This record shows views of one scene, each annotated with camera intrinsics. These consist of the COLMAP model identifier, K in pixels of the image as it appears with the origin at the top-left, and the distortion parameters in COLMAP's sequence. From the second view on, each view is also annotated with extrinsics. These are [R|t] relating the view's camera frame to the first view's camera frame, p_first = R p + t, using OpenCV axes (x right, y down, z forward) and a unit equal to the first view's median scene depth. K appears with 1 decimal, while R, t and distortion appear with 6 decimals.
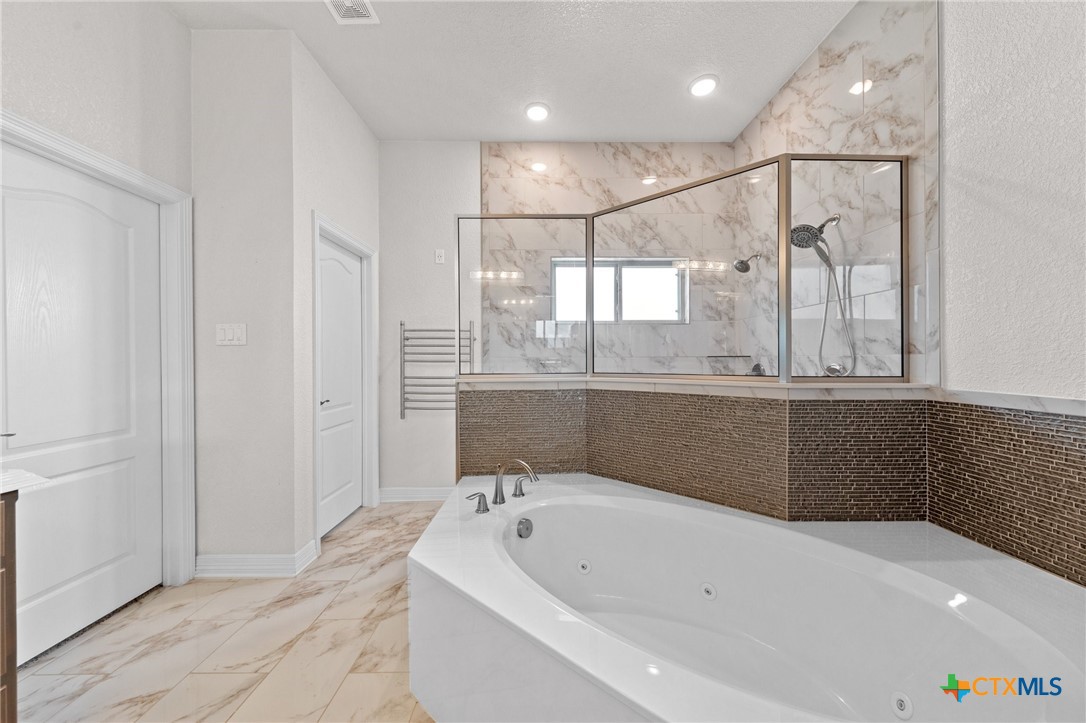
lens RADIAL K [[377.8, 0, 547.5], [0, 377.8, 356.1], [0, 0, 1]] dist [-0.001880, -0.000566]
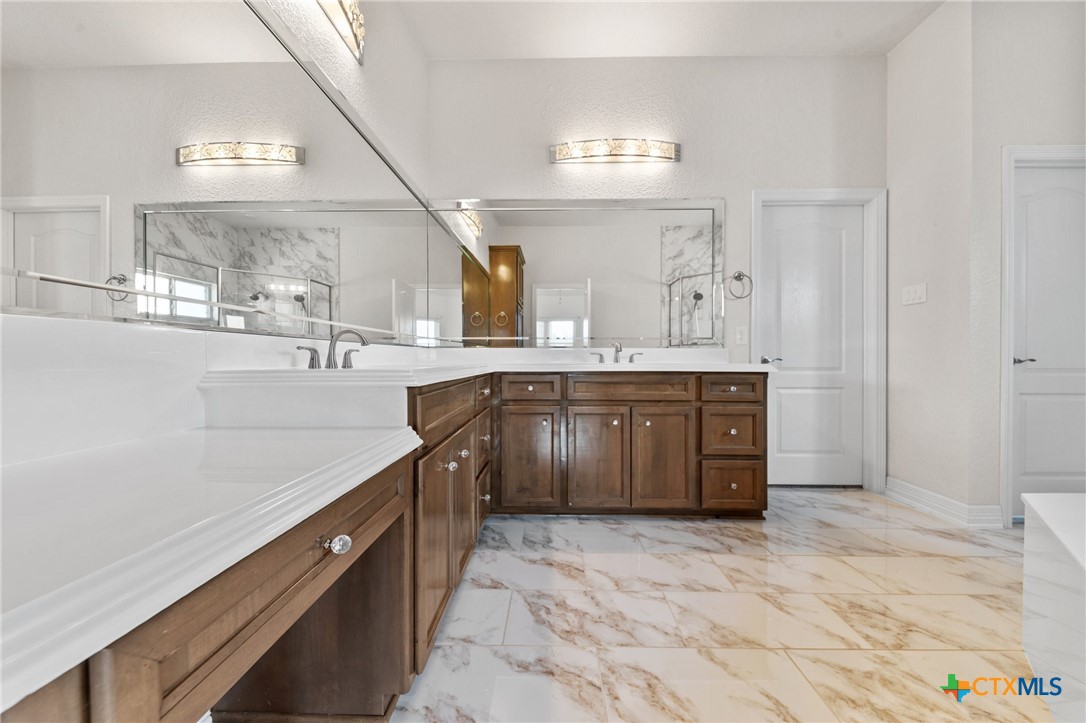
lens RADIAL K [[400.3, 0, 545.5], [0, 400.3, 359.7], [0, 0, 1]] dist [-0.003988, -0.000471]
pose [[-0.036190, 0.004981, -0.999333, 0.440701], [0.003205, 0.999983, 0.004868, 0.138621], [0.999340, -0.003026, -0.036205, -0.082411]]
